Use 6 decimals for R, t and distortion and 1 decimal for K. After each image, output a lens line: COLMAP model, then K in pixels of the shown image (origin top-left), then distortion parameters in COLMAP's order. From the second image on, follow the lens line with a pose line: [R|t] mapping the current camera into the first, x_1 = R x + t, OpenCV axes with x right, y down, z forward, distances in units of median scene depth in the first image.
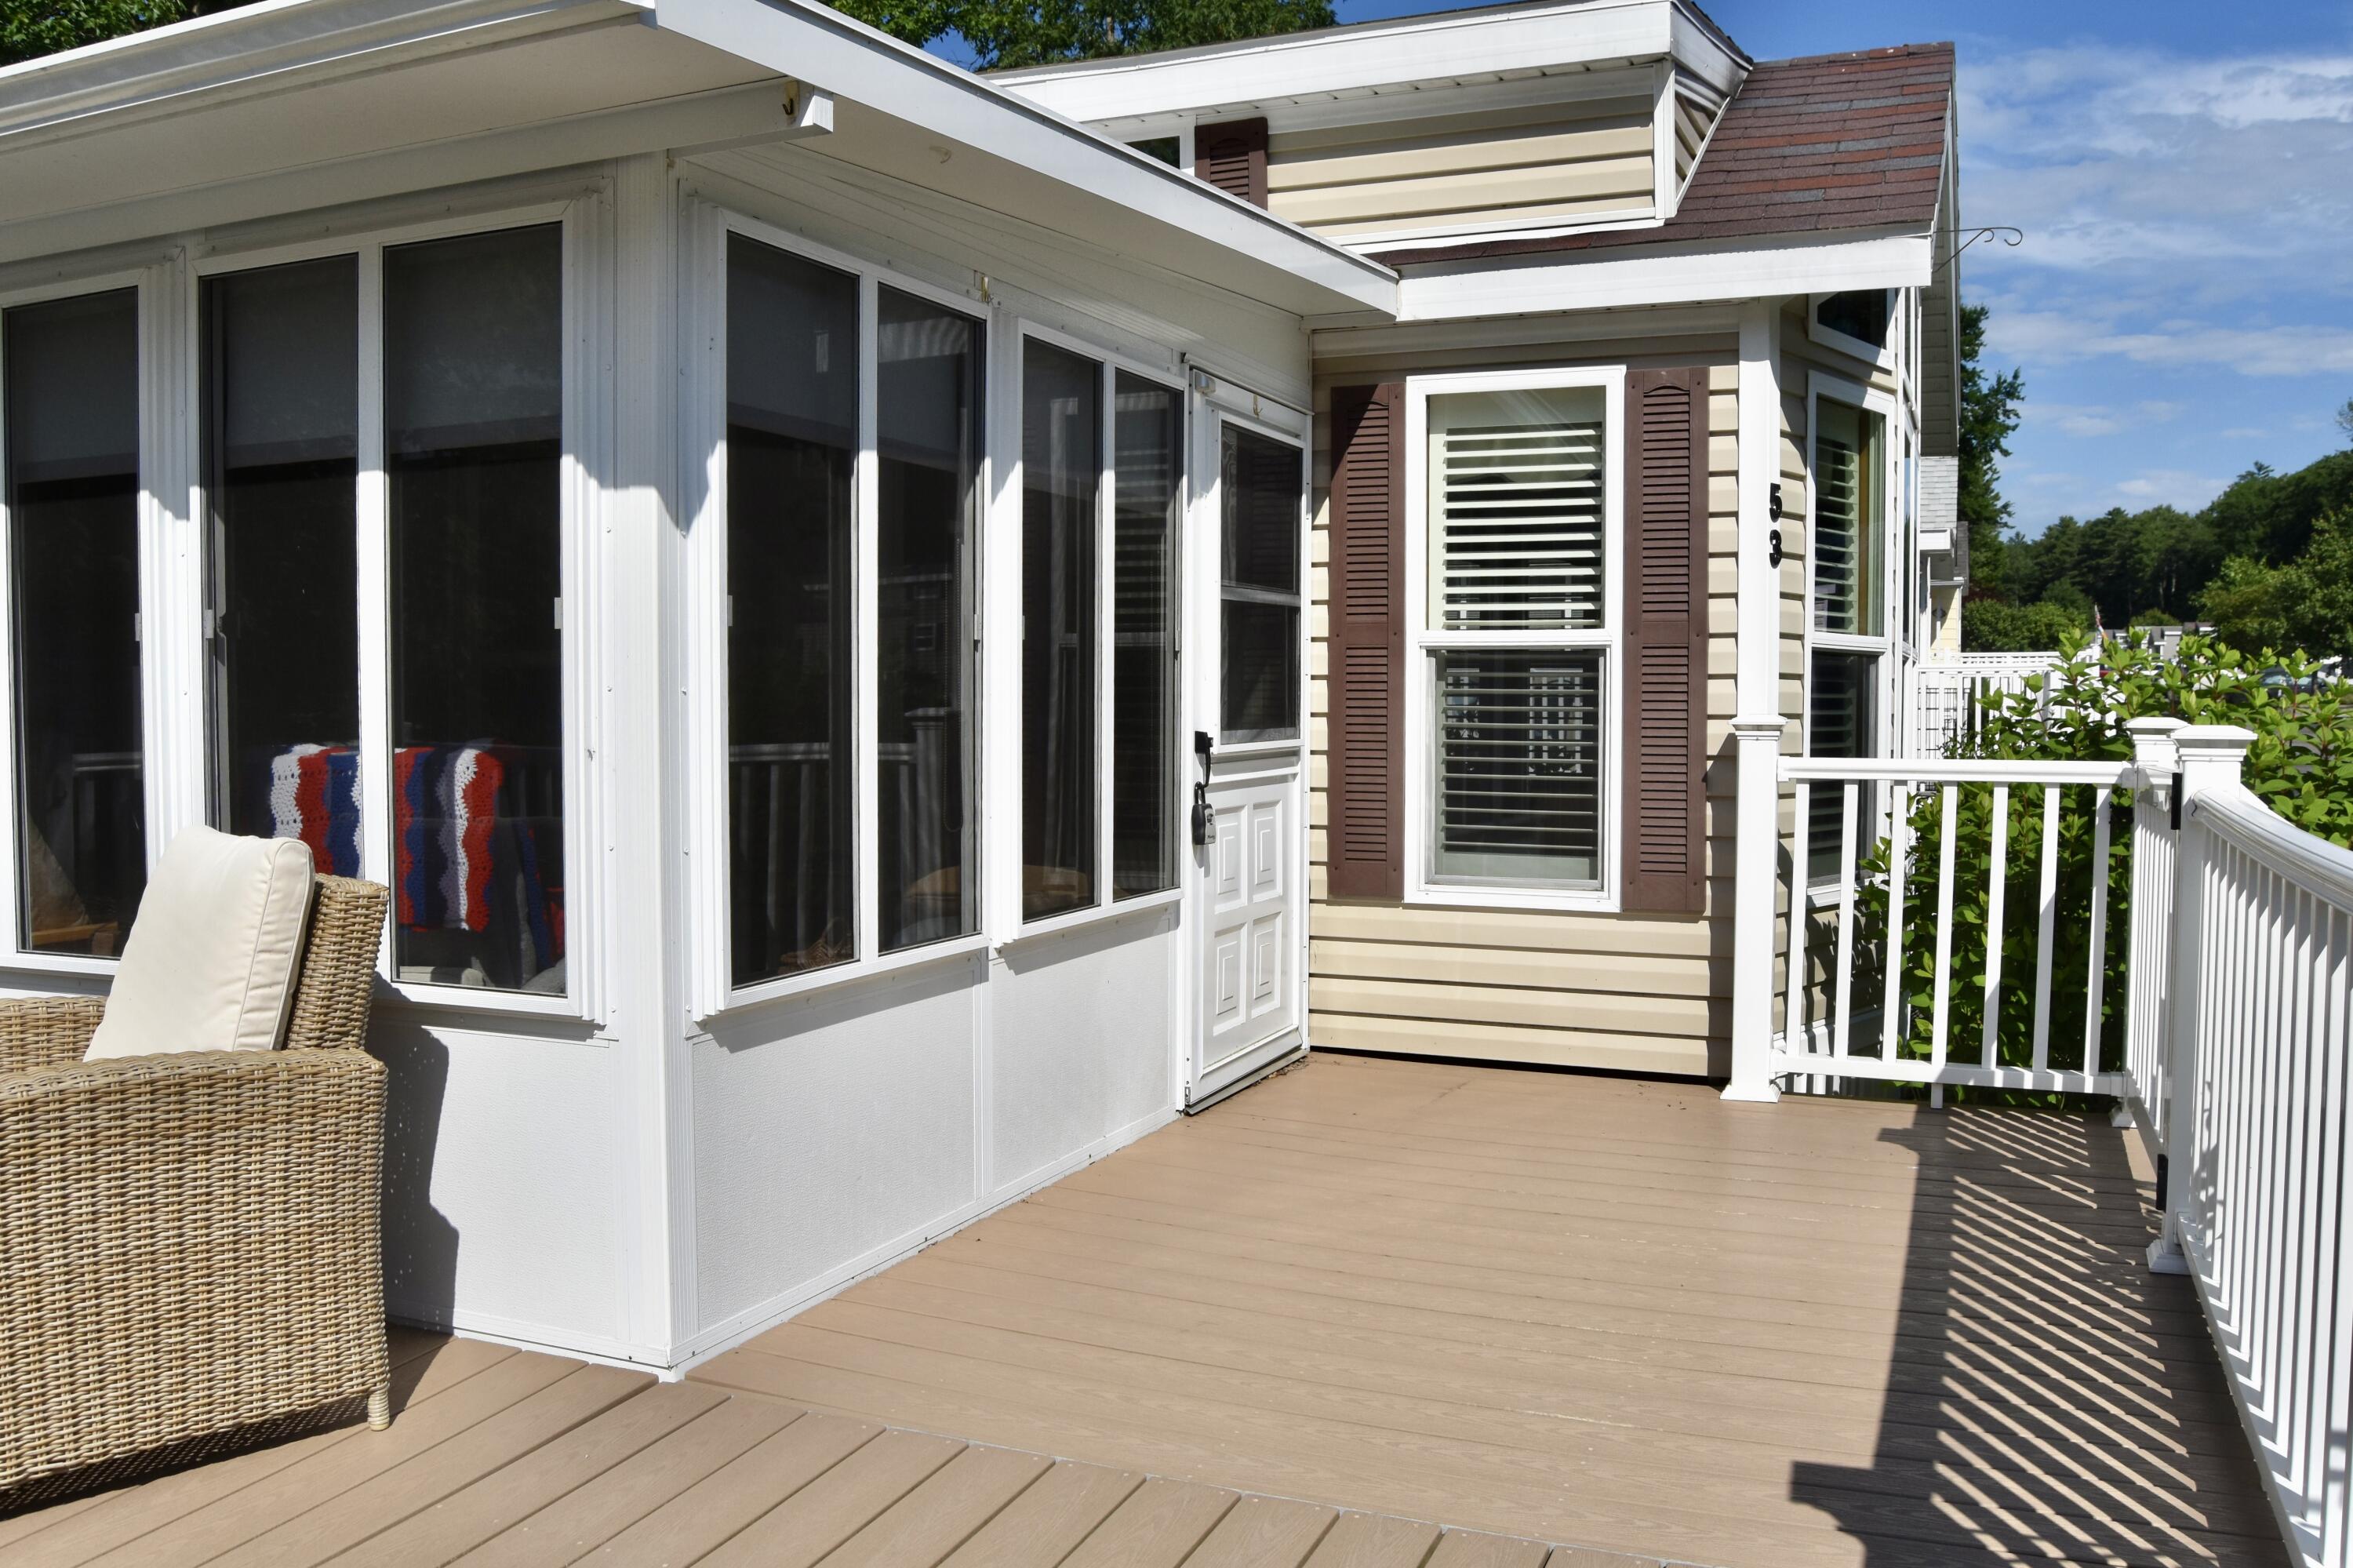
lens RADIAL K [[1870.9, 0, 1176.5], [0, 1870.9, 784.0], [0, 0, 1]] dist [-0.131819, 0.070497]
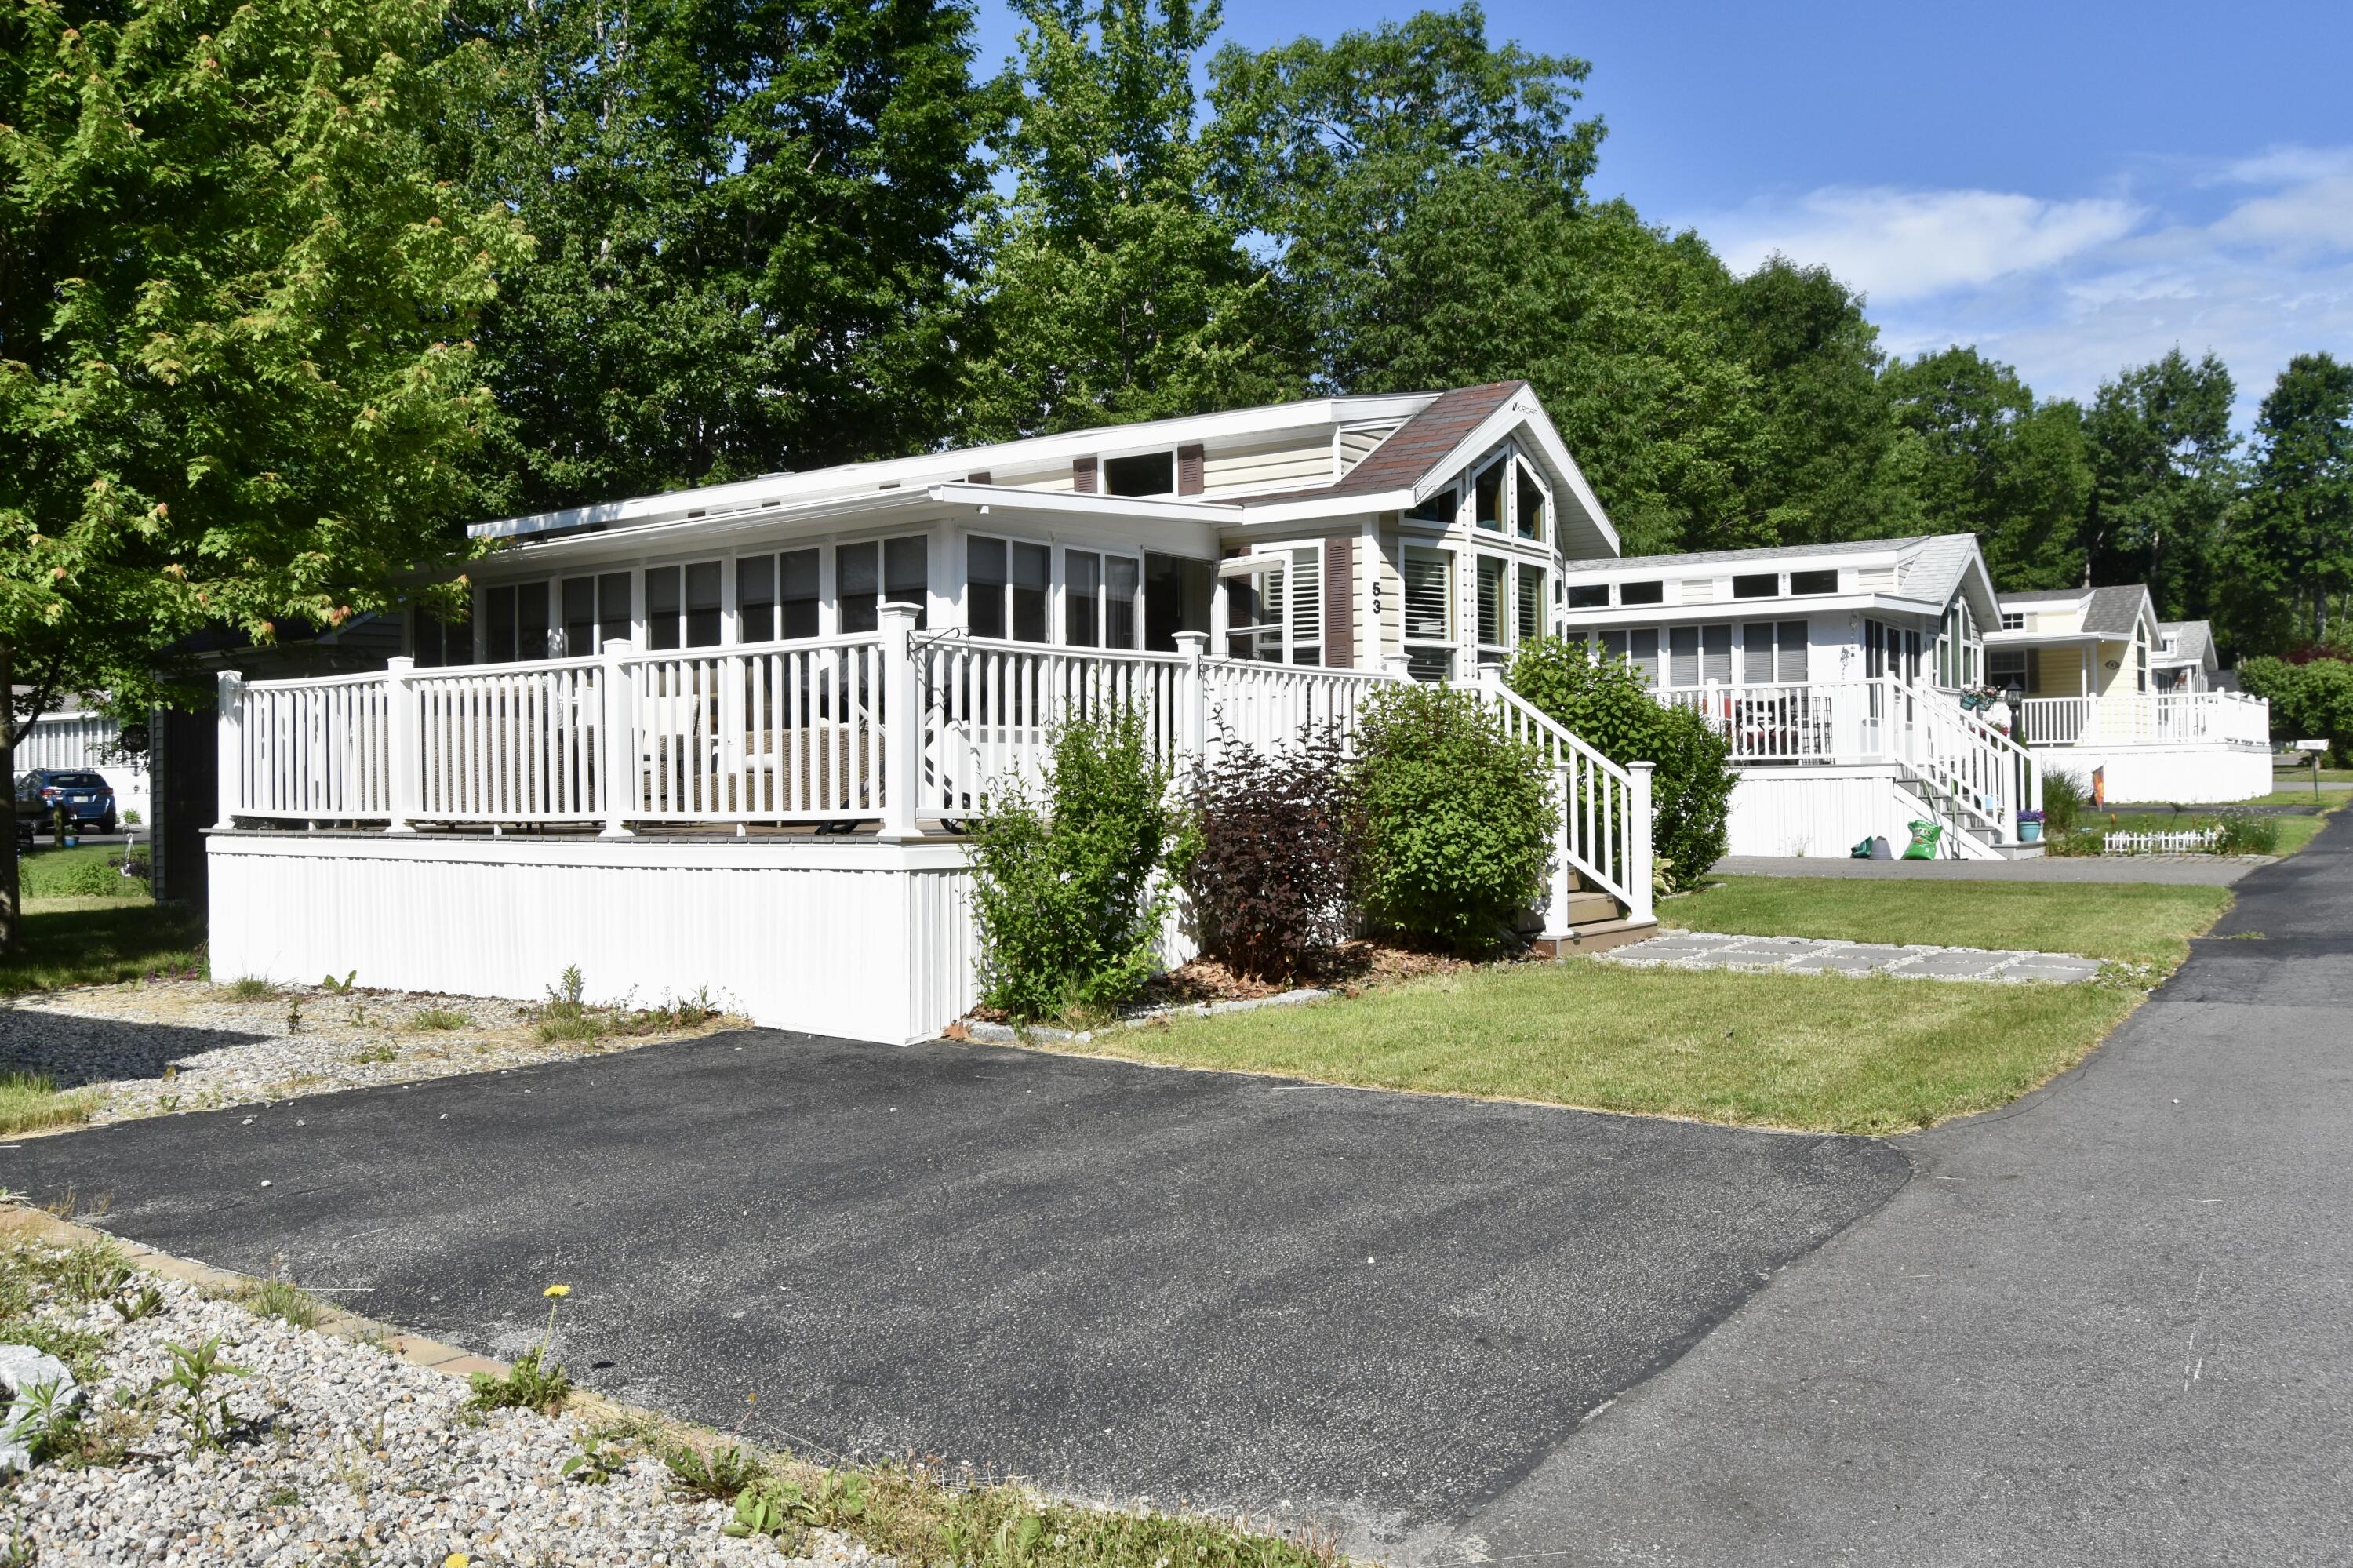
lens RADIAL K [[1870.9, 0, 1176.5], [0, 1870.9, 784.0], [0, 0, 1]] dist [-0.131819, 0.070497]
pose [[0.976383, -0.008207, -0.215891, 0.603229], [-0.001927, 0.998908, -0.046687, 0.242119], [0.216038, 0.046000, 0.975301, -1.594244]]
